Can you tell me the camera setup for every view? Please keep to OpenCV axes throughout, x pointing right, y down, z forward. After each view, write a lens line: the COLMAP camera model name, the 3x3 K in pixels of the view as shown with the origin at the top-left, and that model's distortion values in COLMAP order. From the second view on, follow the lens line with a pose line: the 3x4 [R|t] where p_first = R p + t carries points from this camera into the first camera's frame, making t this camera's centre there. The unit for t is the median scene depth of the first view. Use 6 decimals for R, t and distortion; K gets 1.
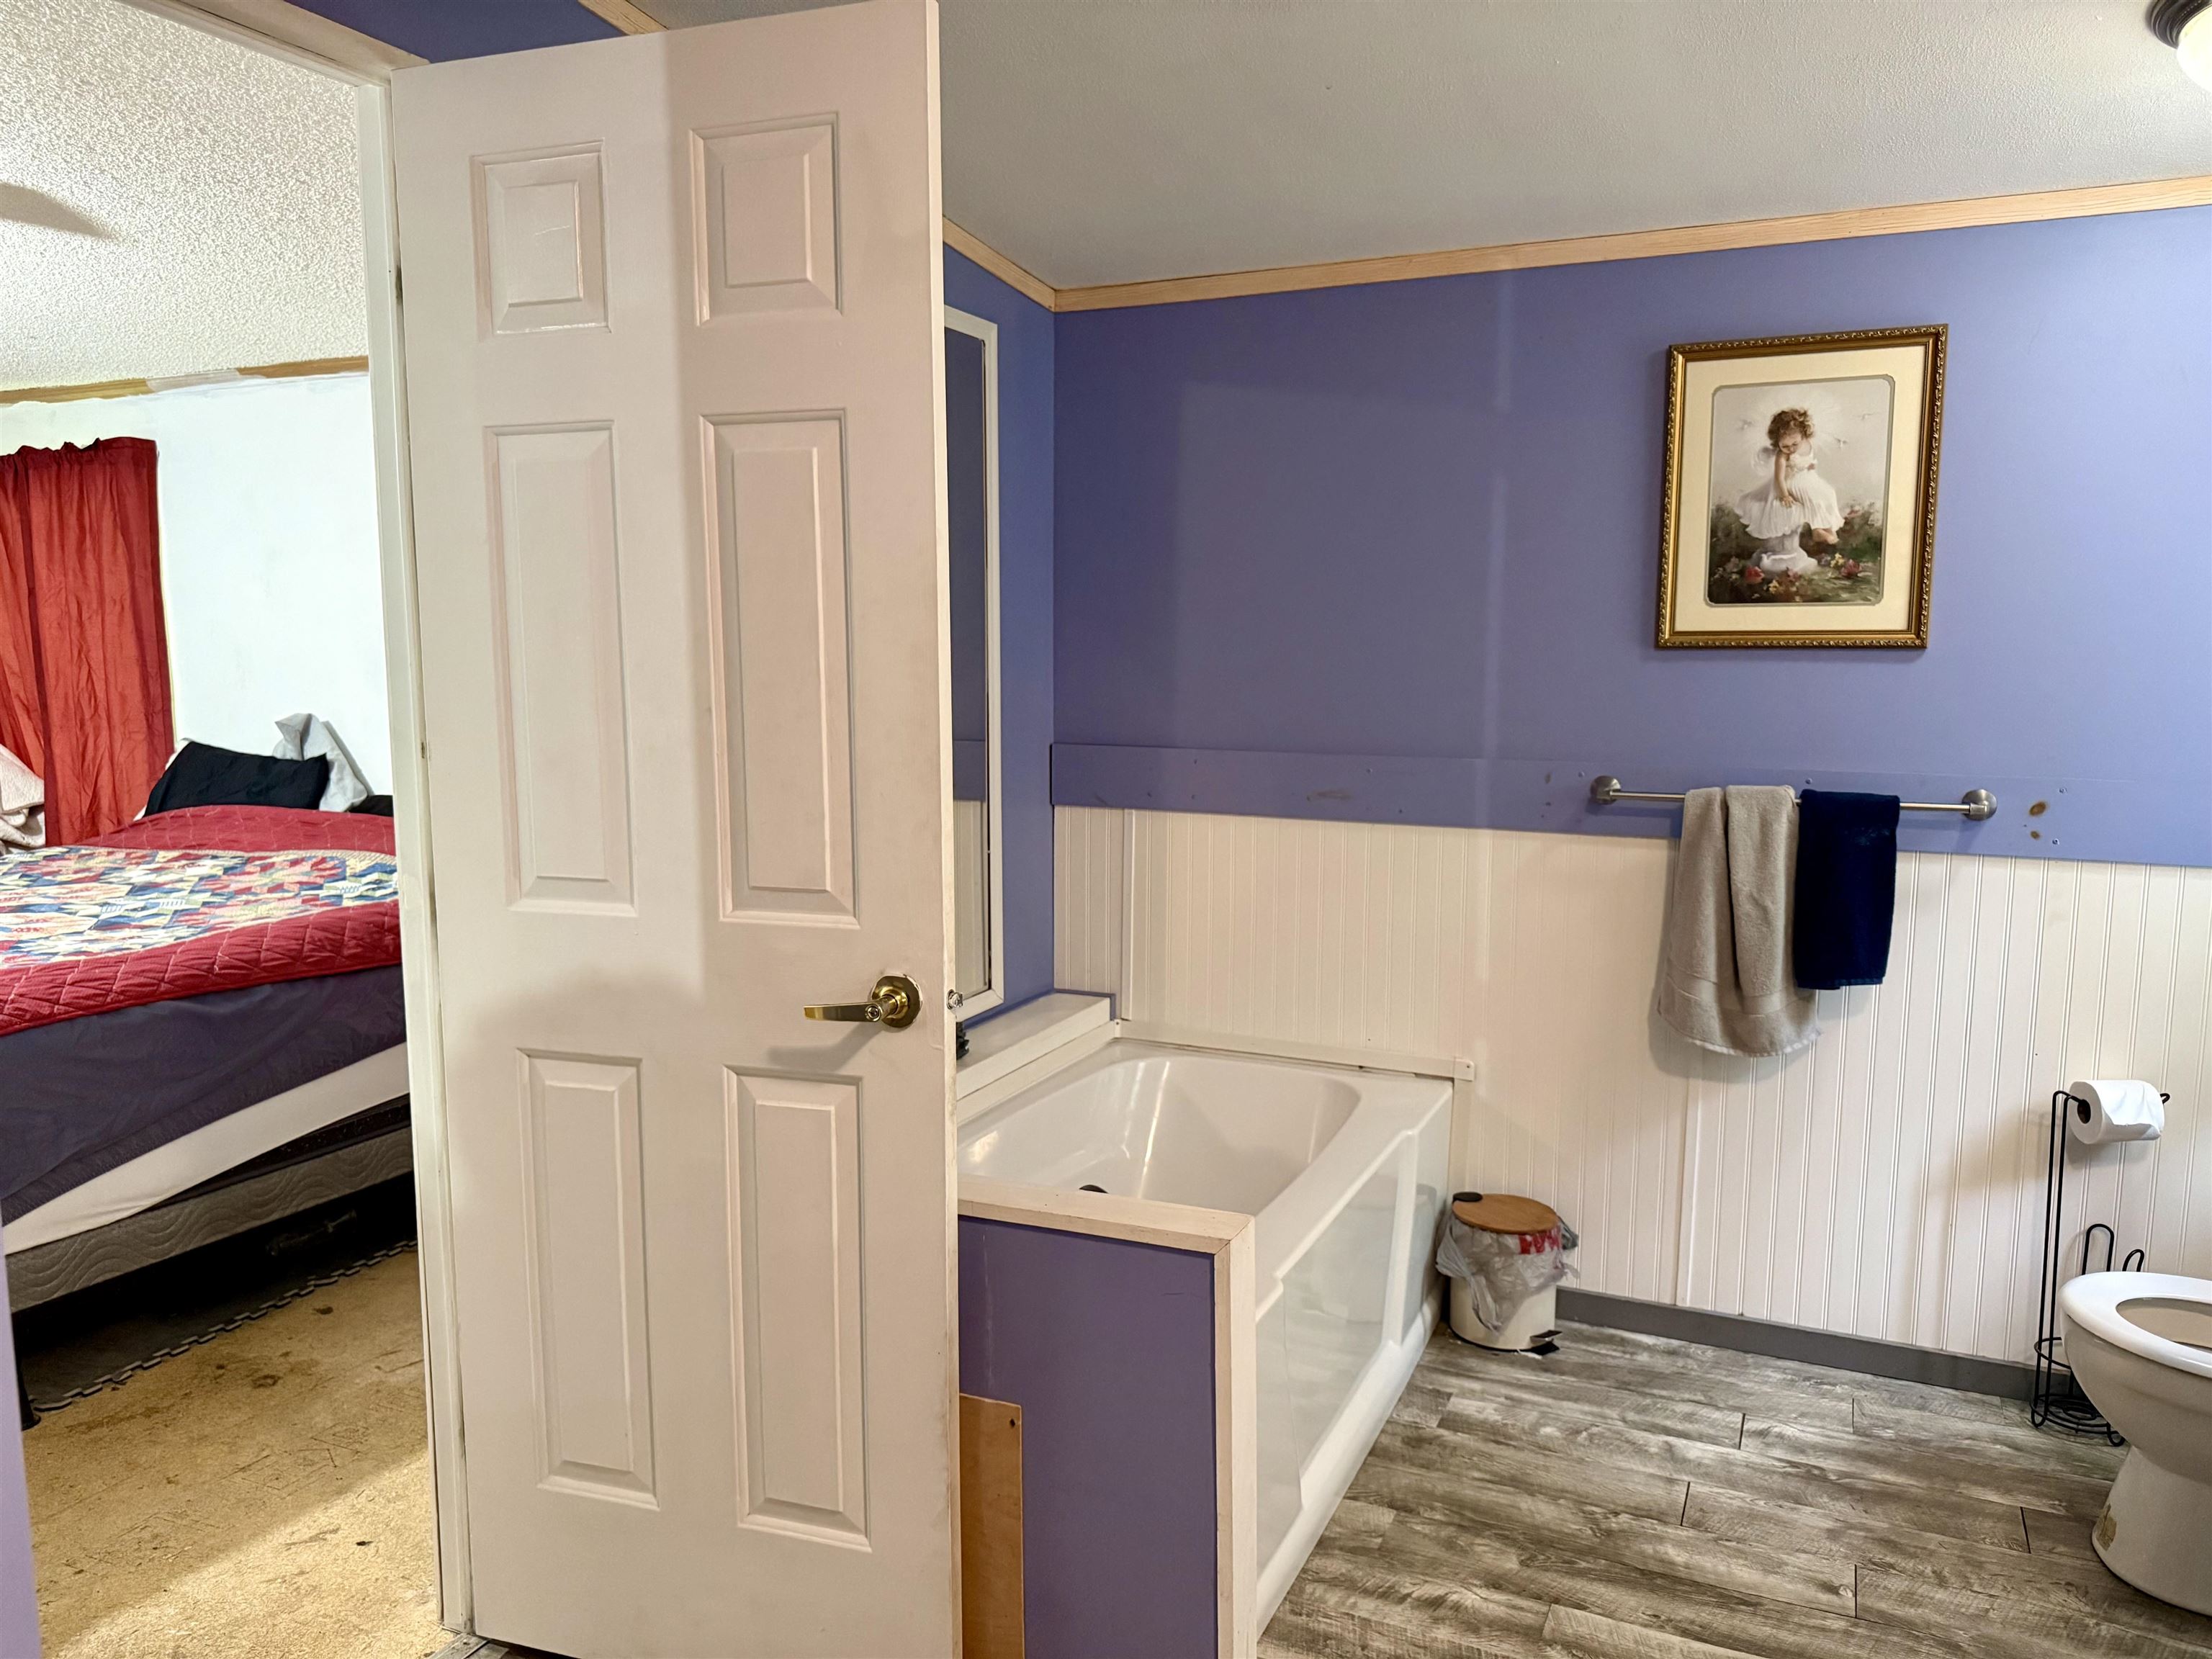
lens RADIAL K [[1574.1, 0, 1102.3], [0, 1574.1, 814.0], [0, 0, 1]] dist [0.007990, -0.000107]
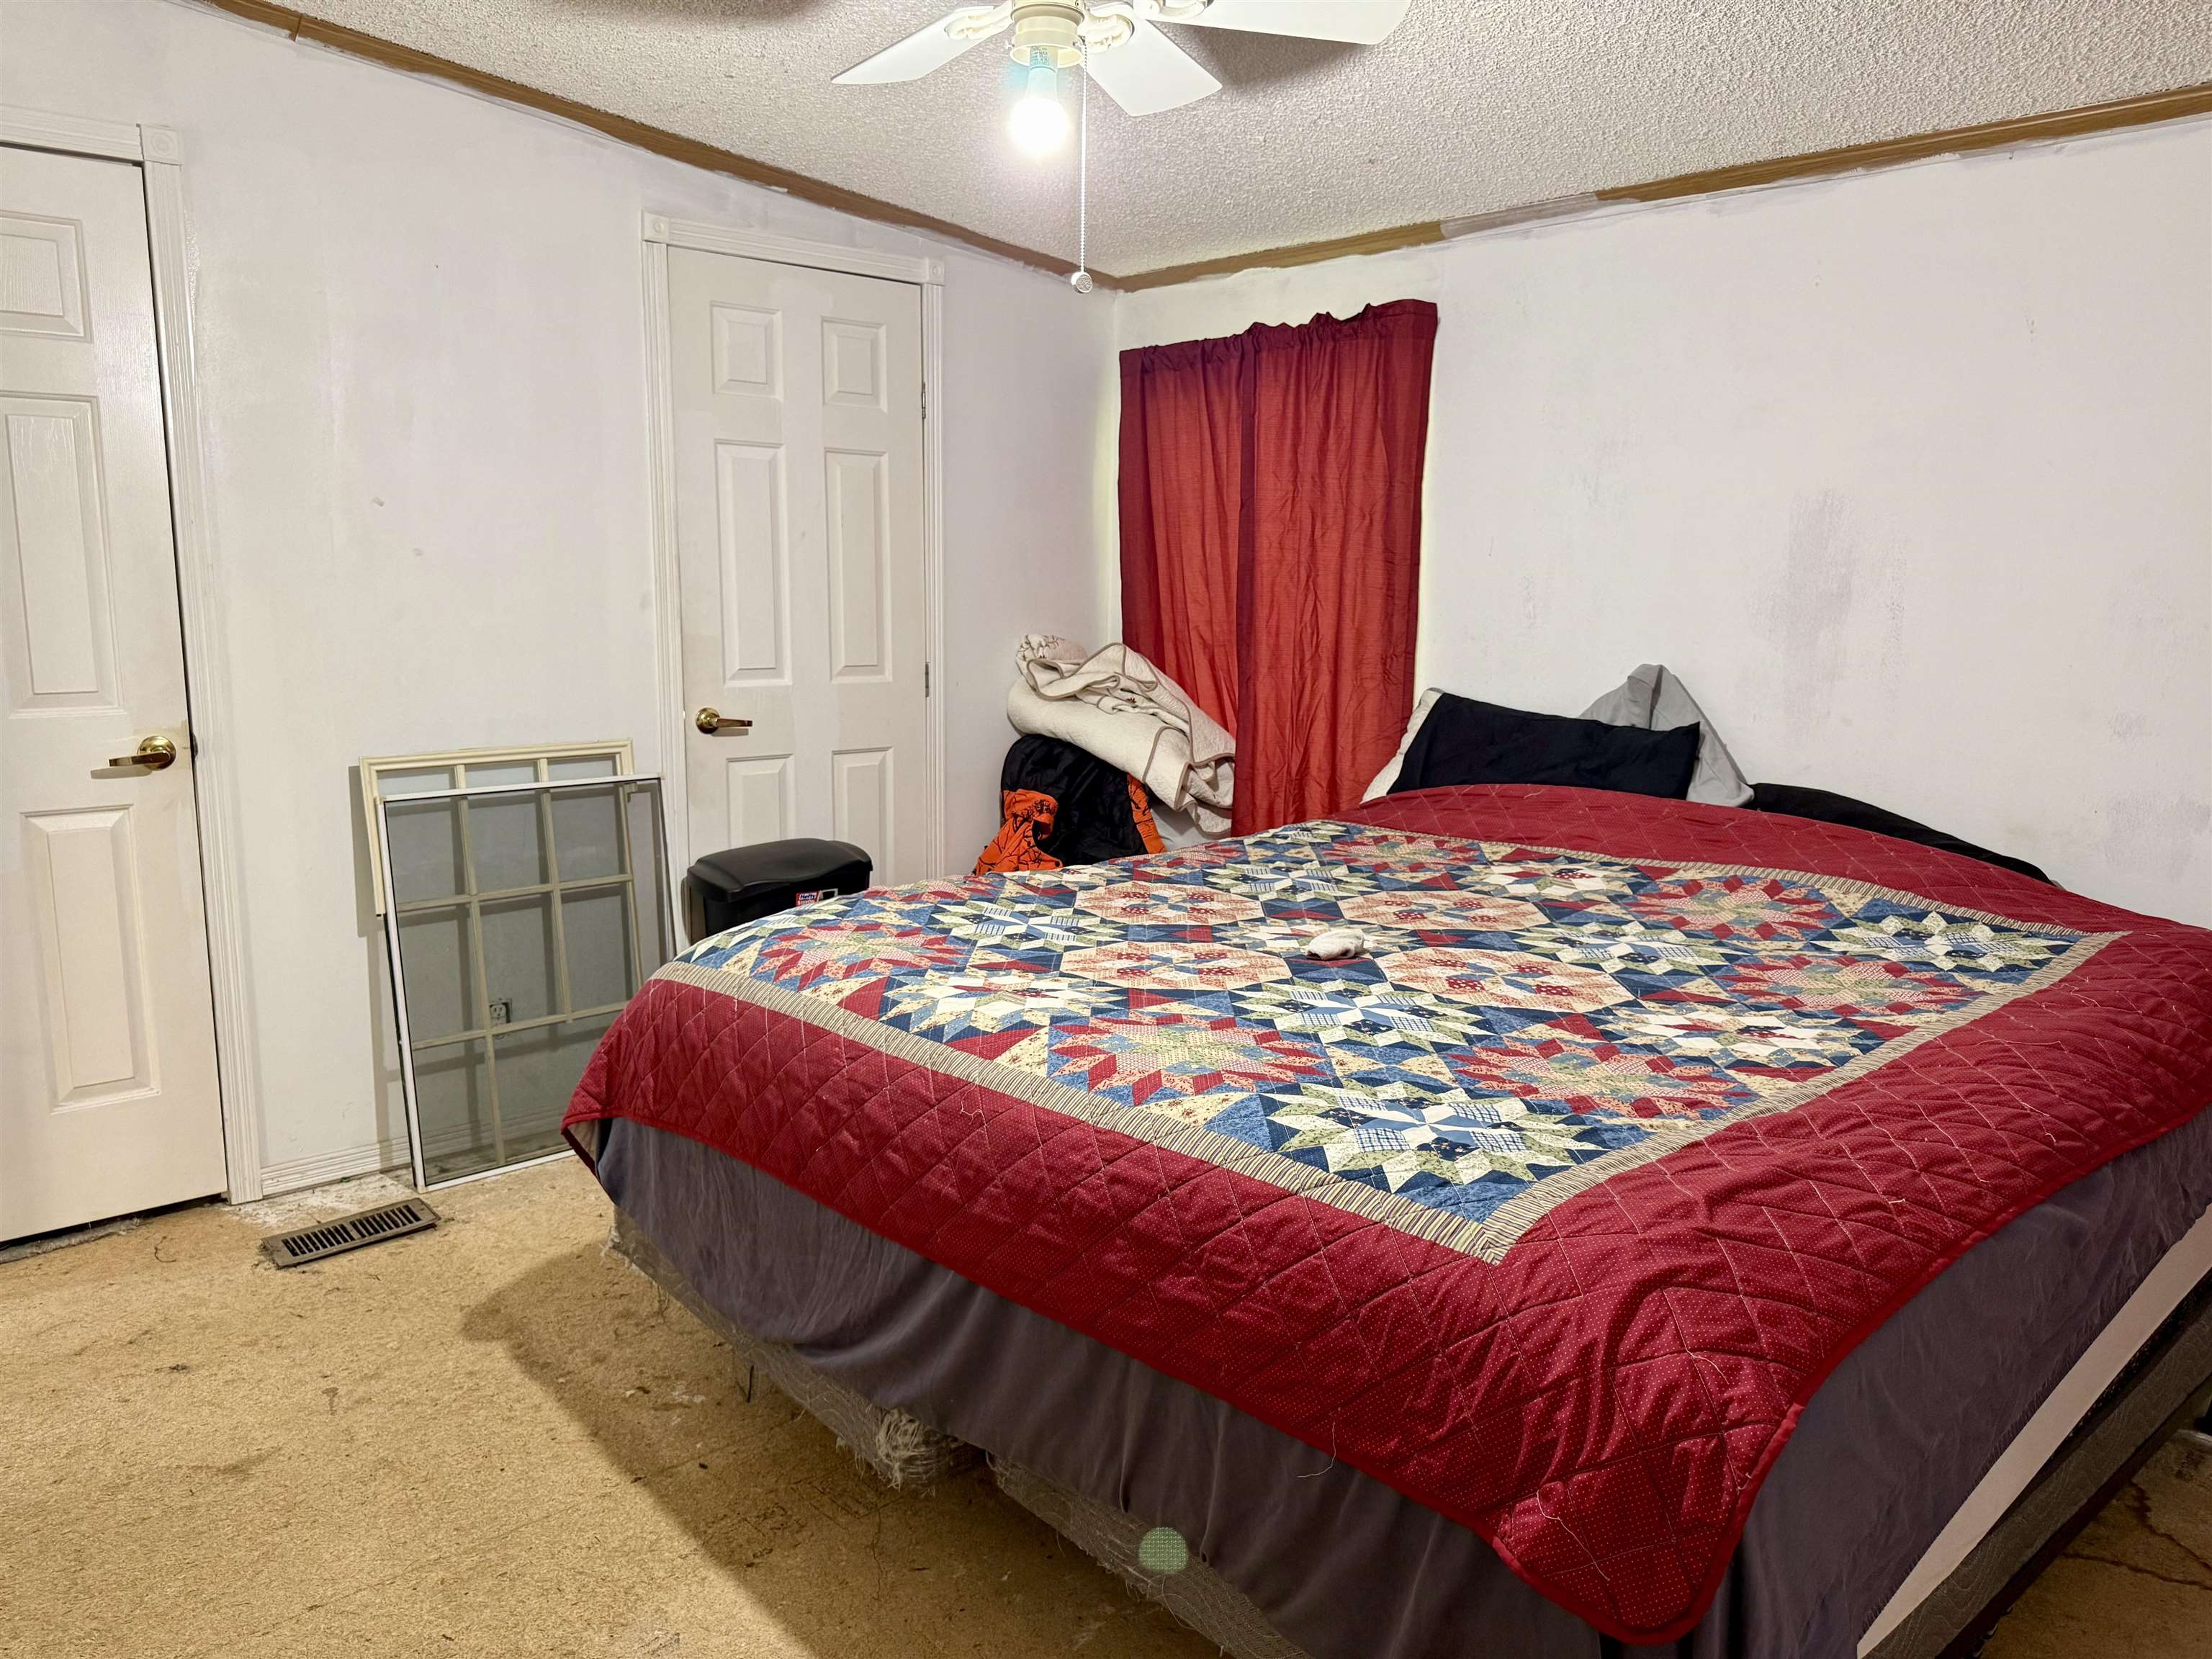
lens RADIAL K [[1574.1, 0, 1108.6], [0, 1574.1, 845.7], [0, 0, 1]] dist [0.007990, -0.000107]
pose [[0.918249, 0.078128, -0.388220, -0.426342], [-0.050271, 0.995411, 0.081419, -0.025877], [0.392800, -0.055247, 0.917963, 0.208347]]
